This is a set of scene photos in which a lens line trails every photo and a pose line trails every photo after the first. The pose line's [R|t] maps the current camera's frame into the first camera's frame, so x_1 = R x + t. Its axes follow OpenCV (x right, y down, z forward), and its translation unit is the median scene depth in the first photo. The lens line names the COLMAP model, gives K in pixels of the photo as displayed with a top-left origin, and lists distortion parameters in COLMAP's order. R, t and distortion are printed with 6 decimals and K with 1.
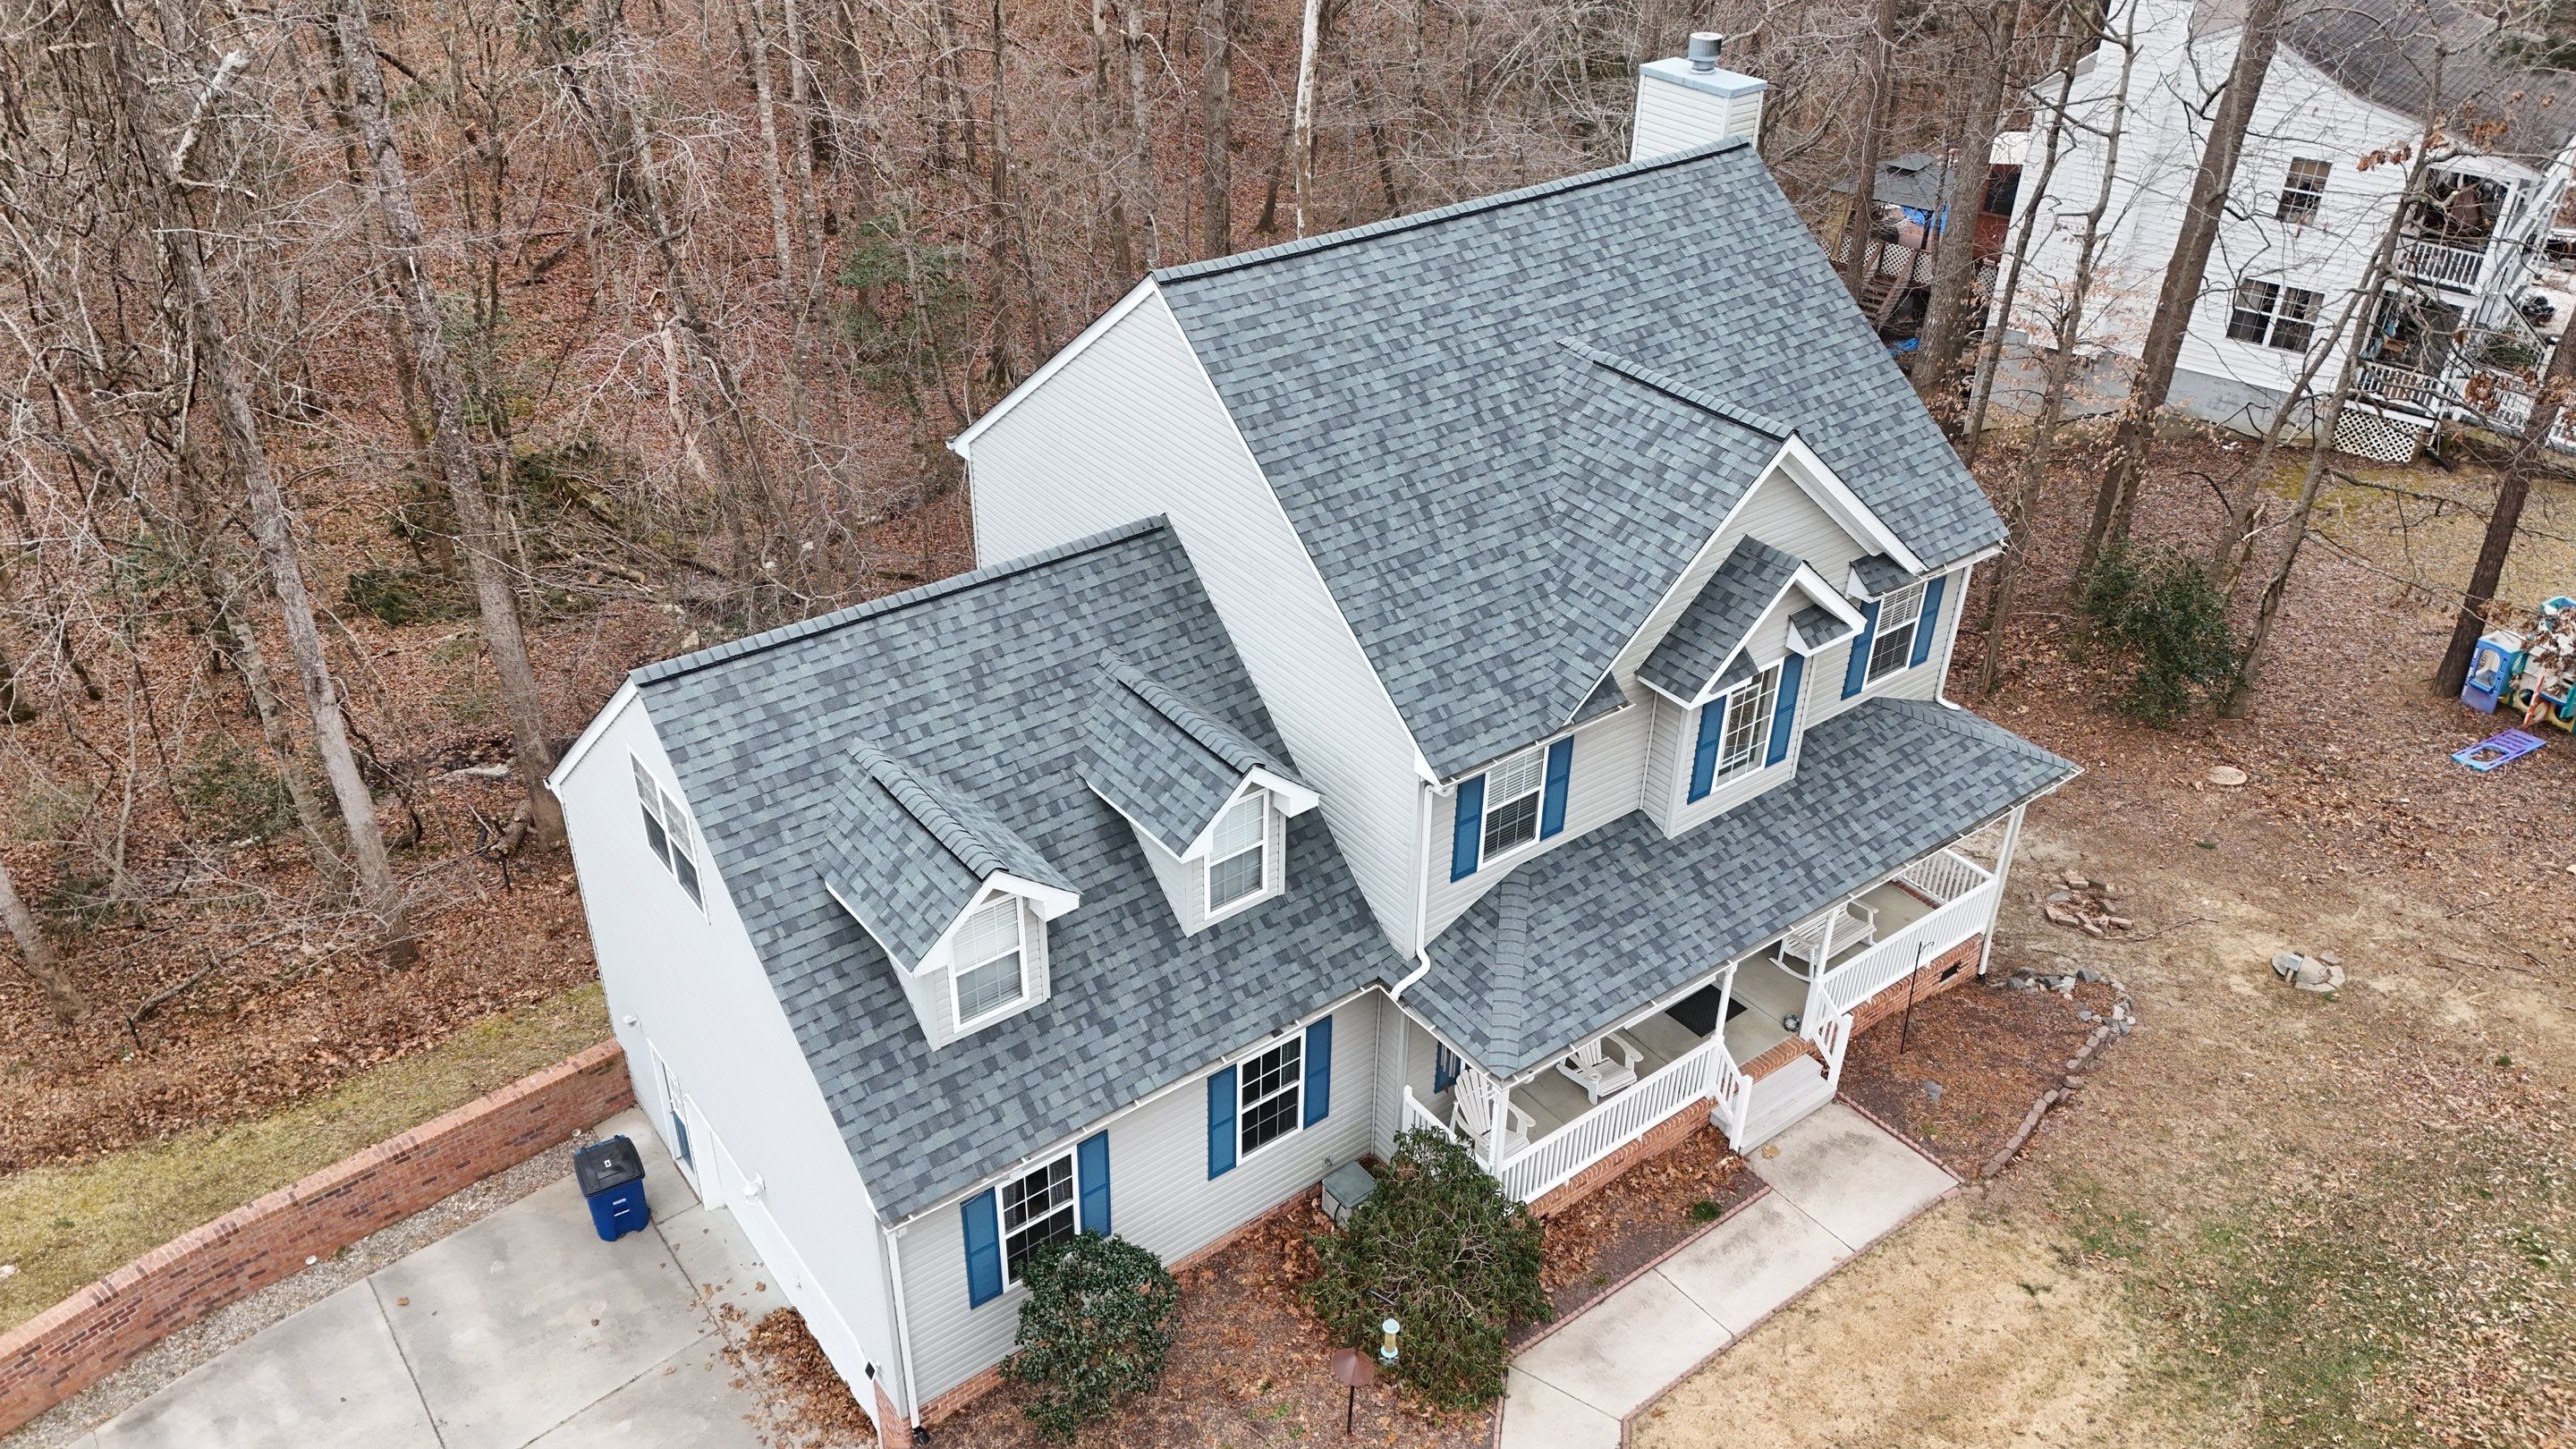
lens RADIAL K [[1887.9, 0, 1282.6], [0, 1887.9, 711.7], [0, 0, 1]] dist [0.073527, -0.082200]
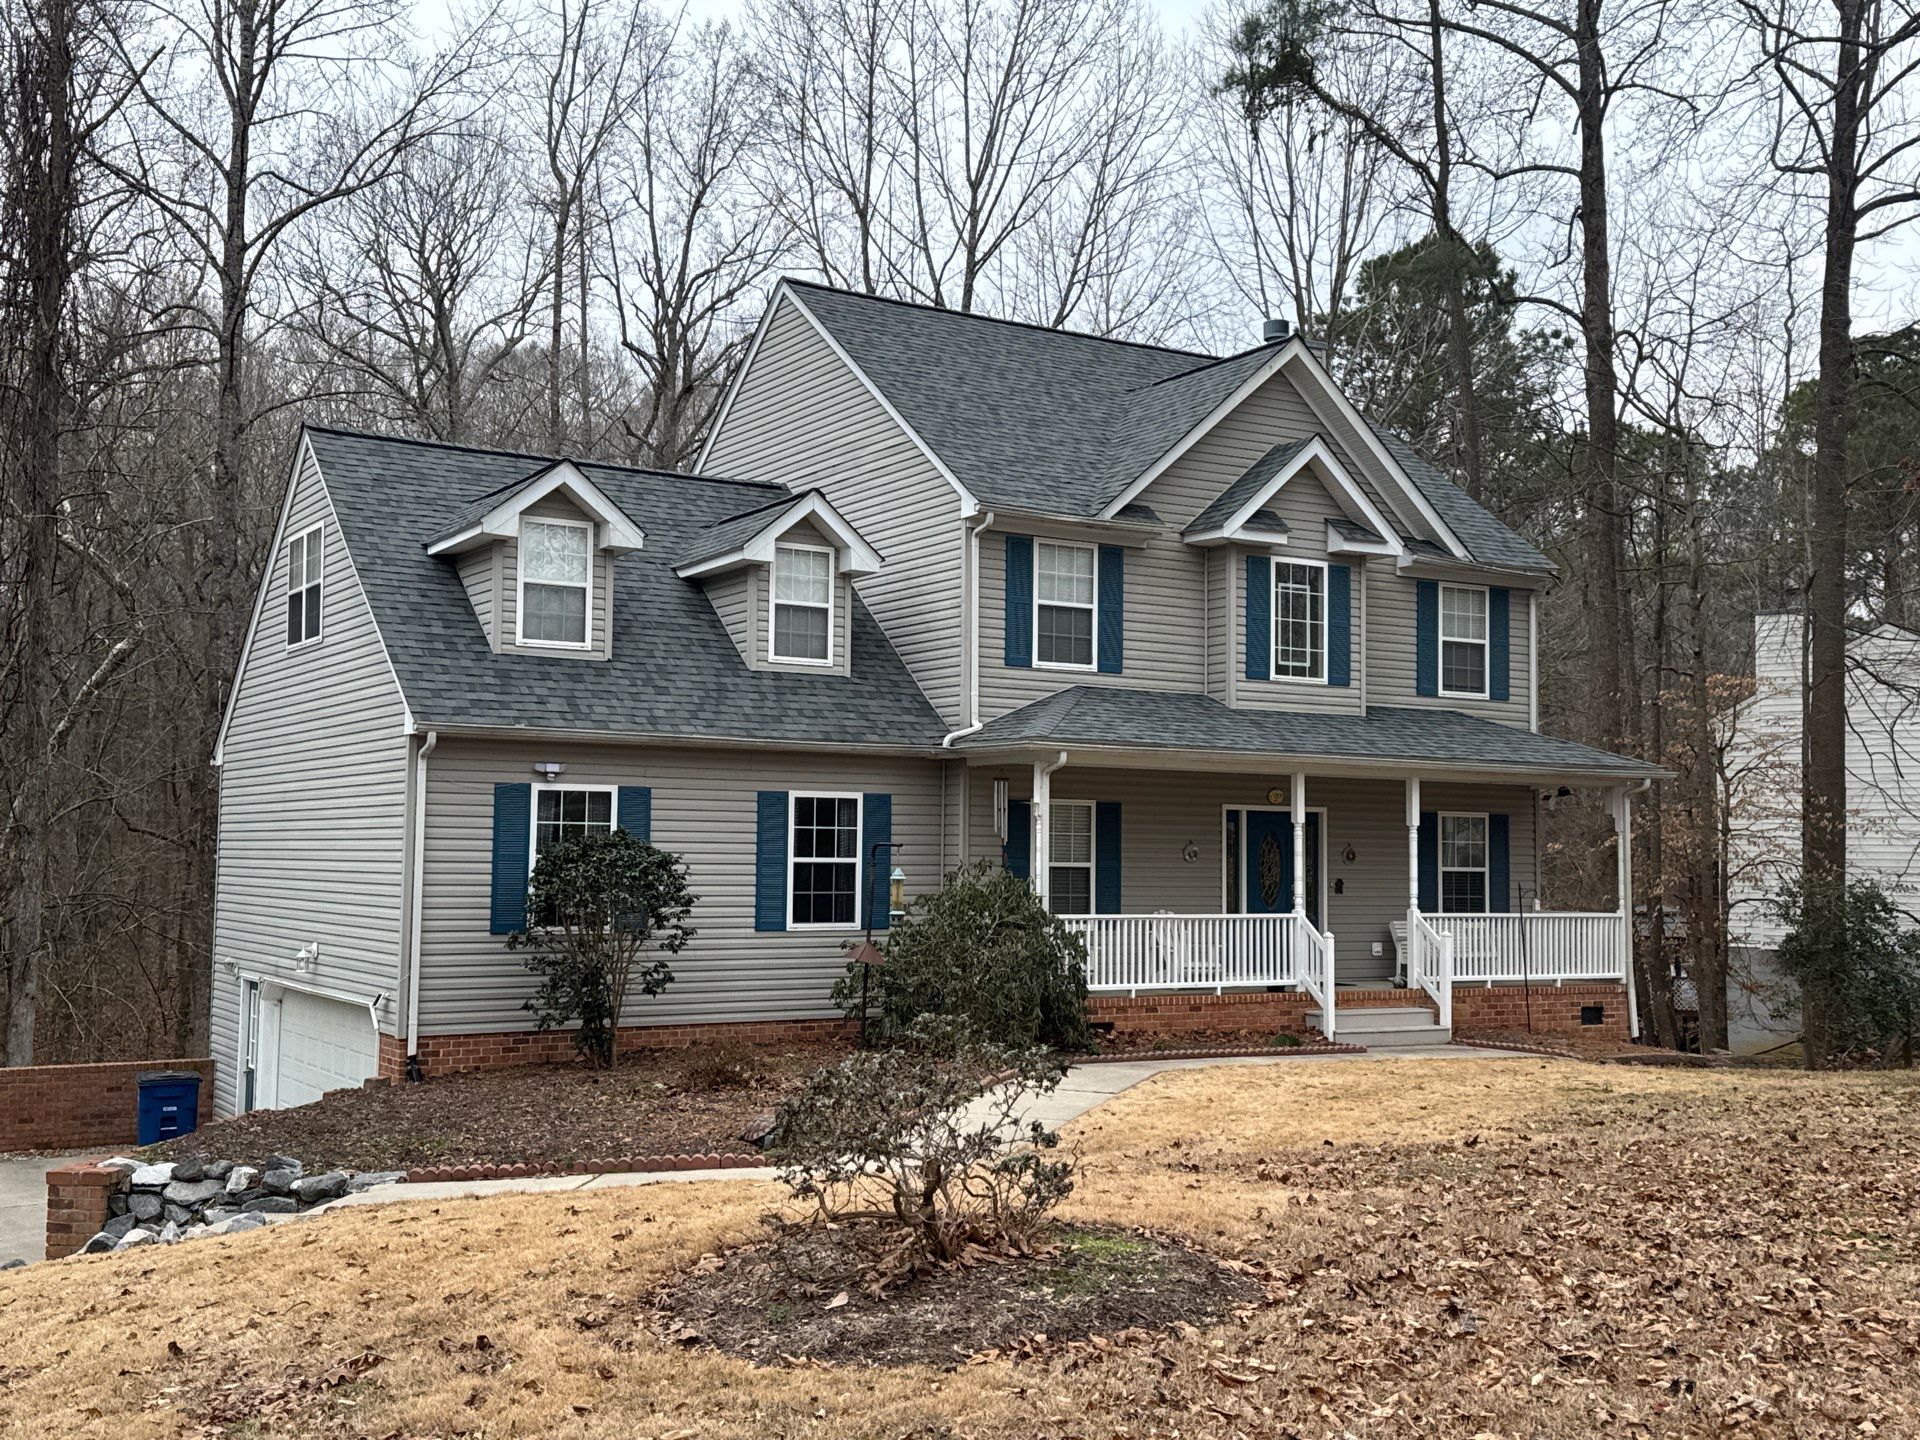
lens RADIAL K [[2021.9, 0, 955.3], [0, 2021.9, 705.4], [0, 0, 1]] dist [0.081796, 0.000000]
pose [[0.995613, -0.011074, -0.092905, 0.162324], [-0.046104, 0.805987, -0.590134, 0.762398], [0.081416, 0.591829, 0.801941, 0.092319]]
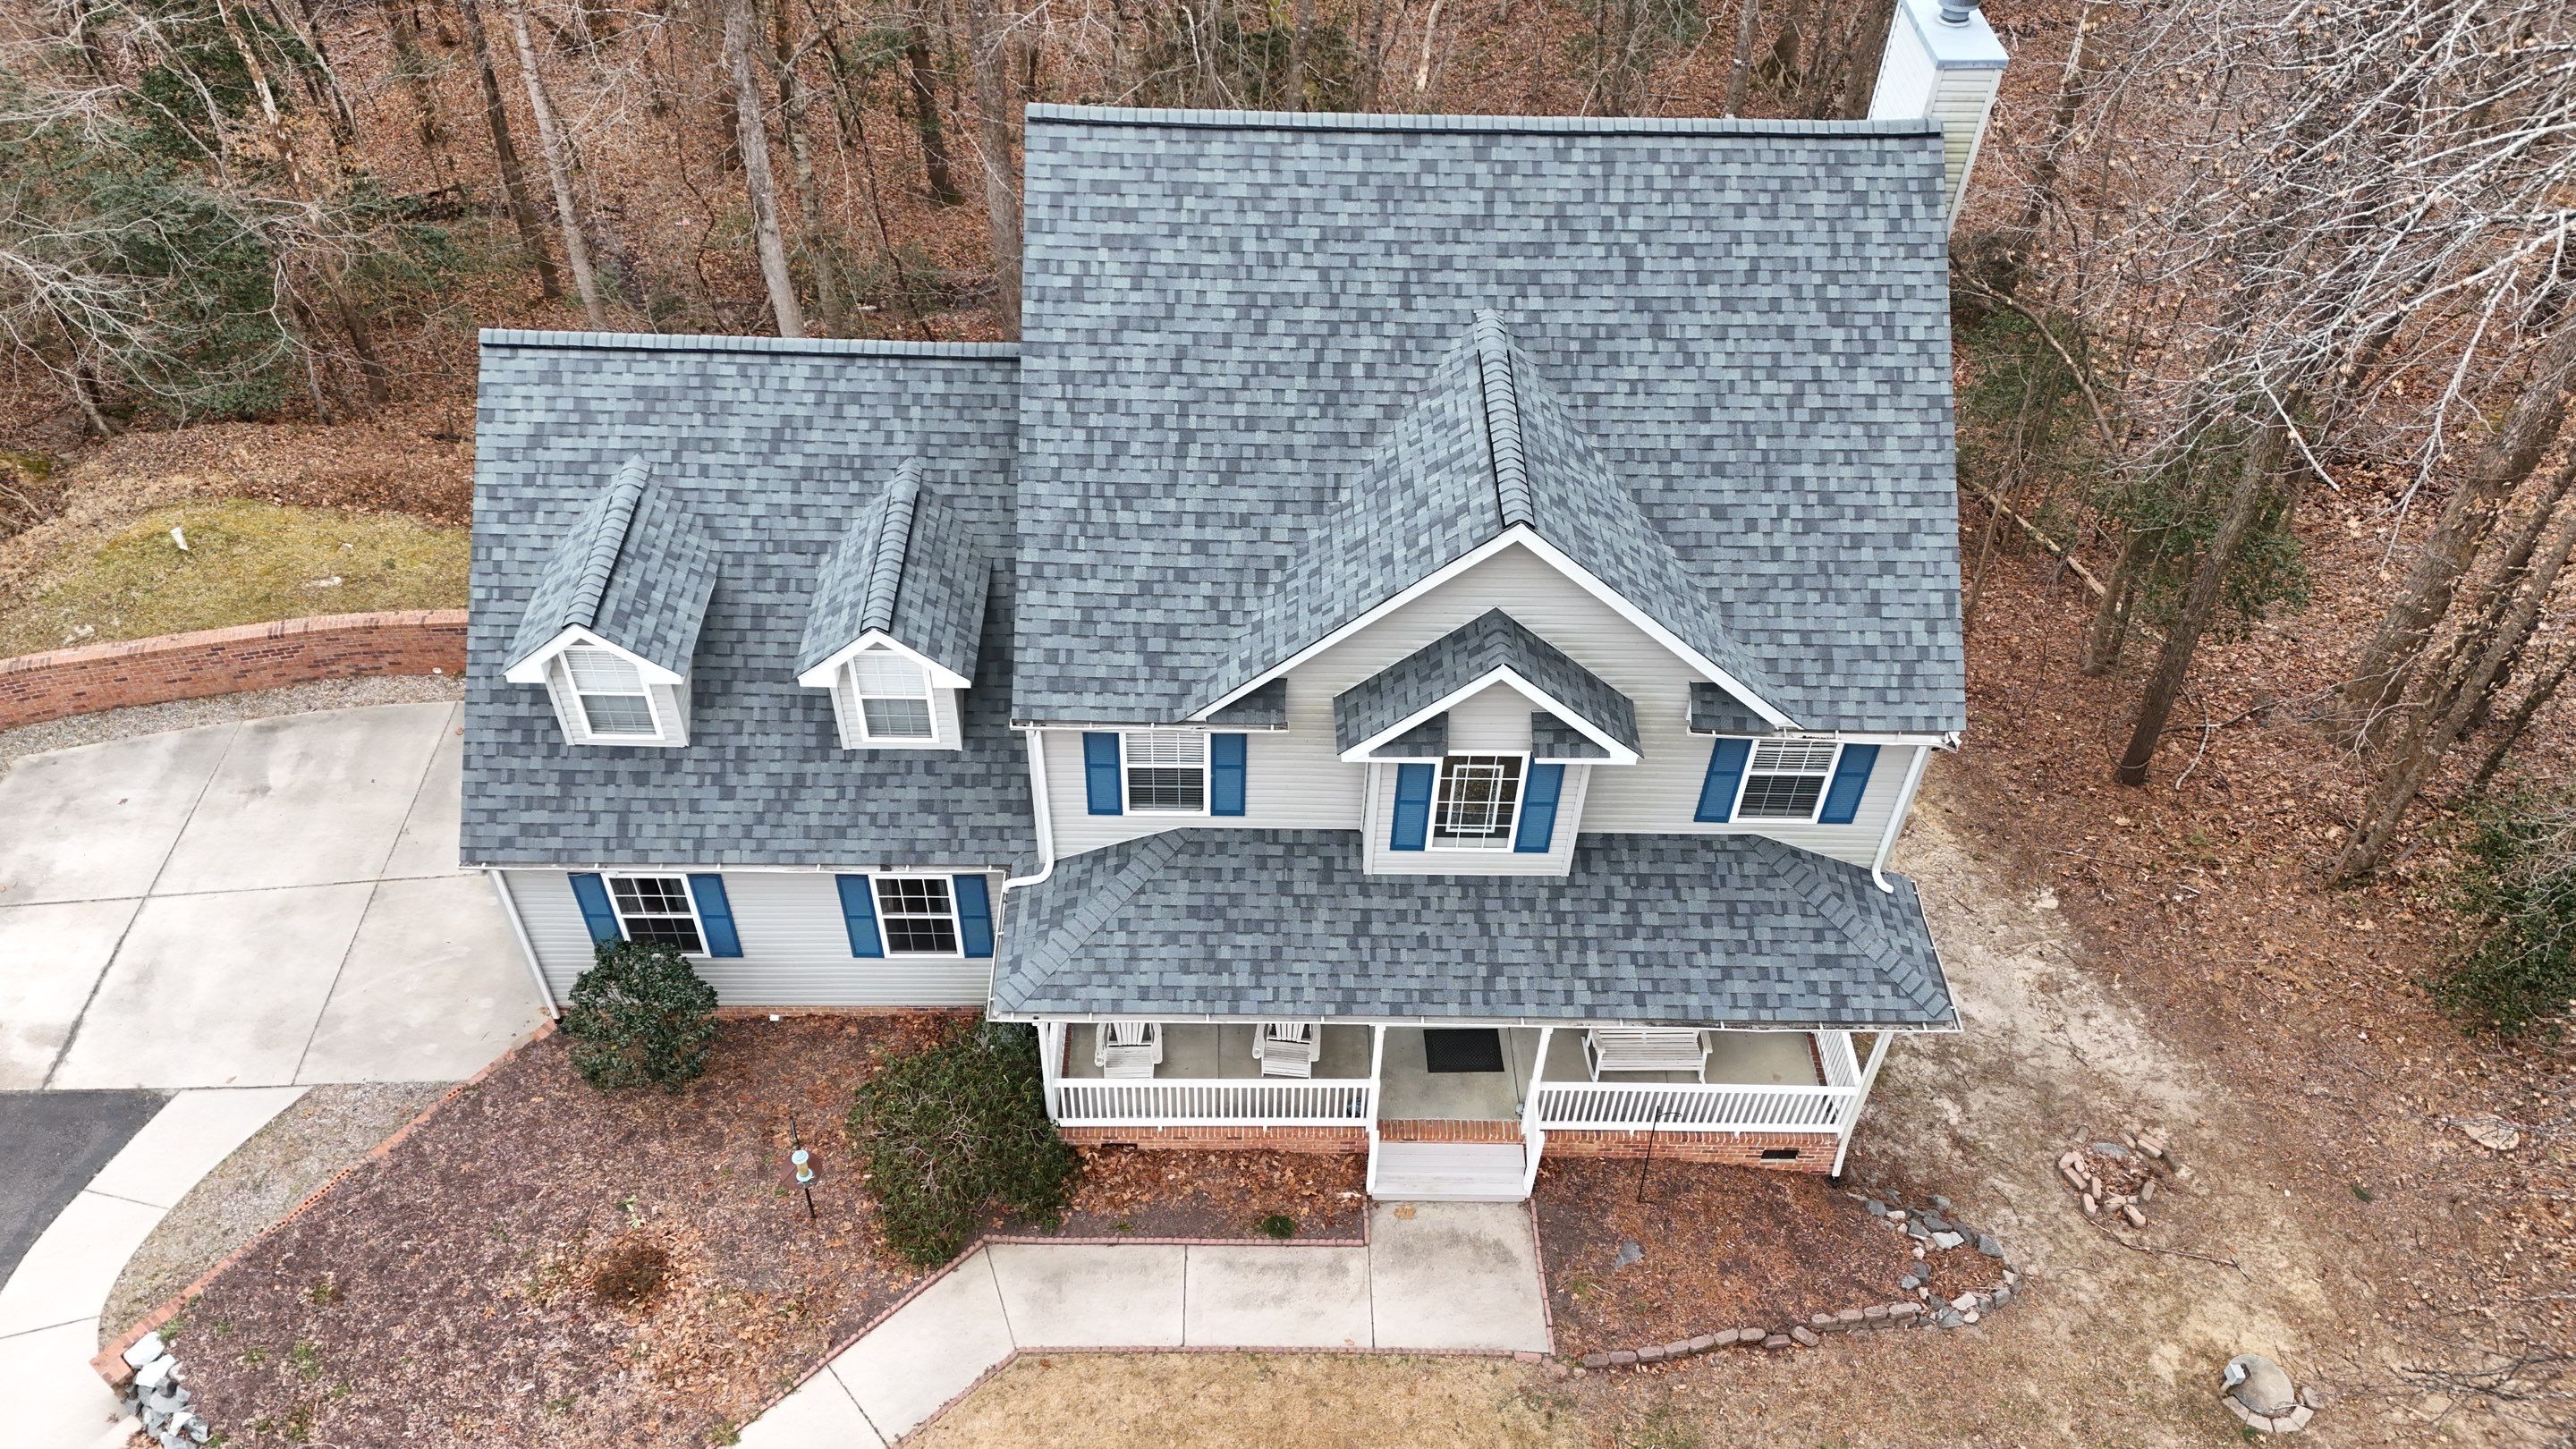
lens RADIAL K [[1887.9, 0, 1283.9], [0, 1887.9, 716.3], [0, 0, 1]] dist [0.073527, -0.082200]
pose [[0.804178, 0.425439, -0.415090, 0.541237], [-0.327751, 0.899976, 0.287442, -0.262681], [0.495860, -0.095108, 0.863179, 0.202735]]
